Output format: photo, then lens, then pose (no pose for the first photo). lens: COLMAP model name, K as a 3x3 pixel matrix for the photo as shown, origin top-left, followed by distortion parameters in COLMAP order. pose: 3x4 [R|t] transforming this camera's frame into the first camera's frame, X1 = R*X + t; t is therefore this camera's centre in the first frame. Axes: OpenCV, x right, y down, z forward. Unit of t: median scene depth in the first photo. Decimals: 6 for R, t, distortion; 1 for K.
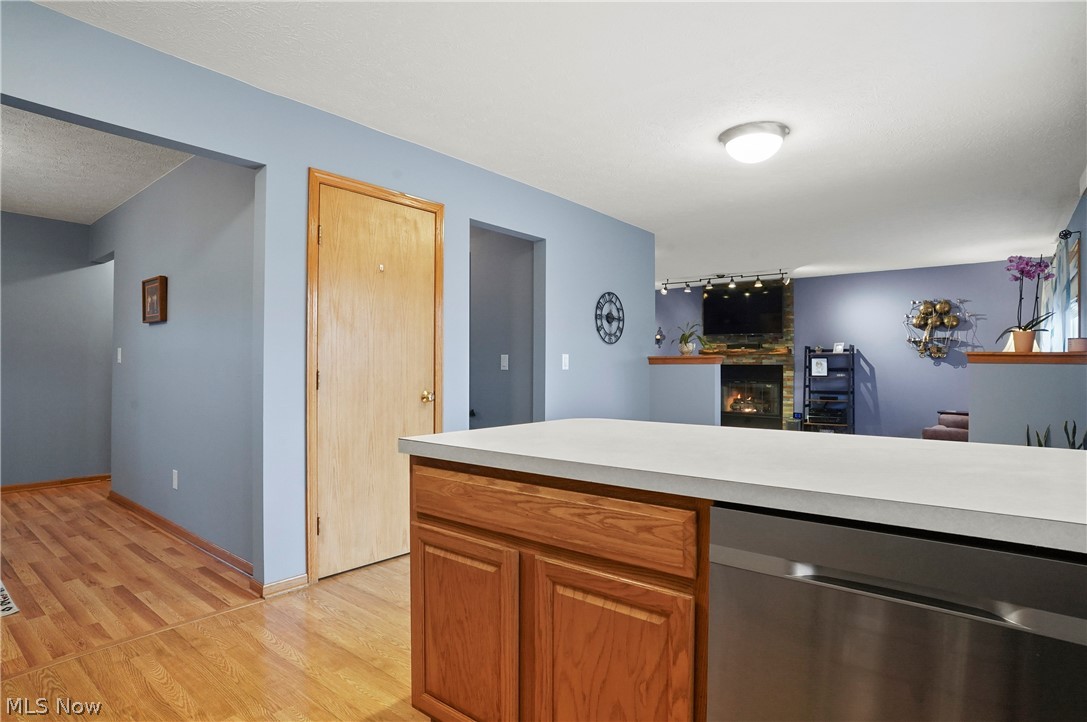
lens RADIAL K [[584.2, 0, 546.2], [0, 584.2, 361.3], [0, 0, 1]] dist [-0.000192, 0.005750]
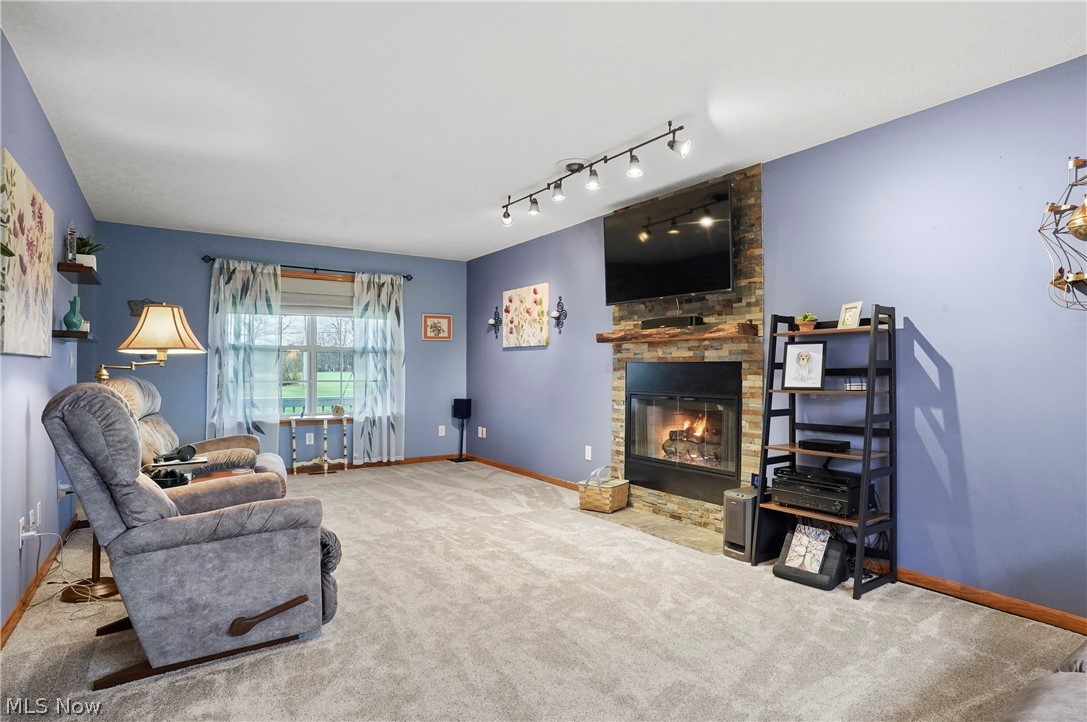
lens RADIAL K [[584.2, 0, 533.9], [0, 584.2, 366.6], [0, 0, 1]] dist [-0.000192, 0.005750]
pose [[0.949182, -0.001831, -0.314723, 0.415001], [0.001597, 0.999998, -0.001001, 0.010693], [0.314724, 0.000448, 0.949183, 0.556640]]
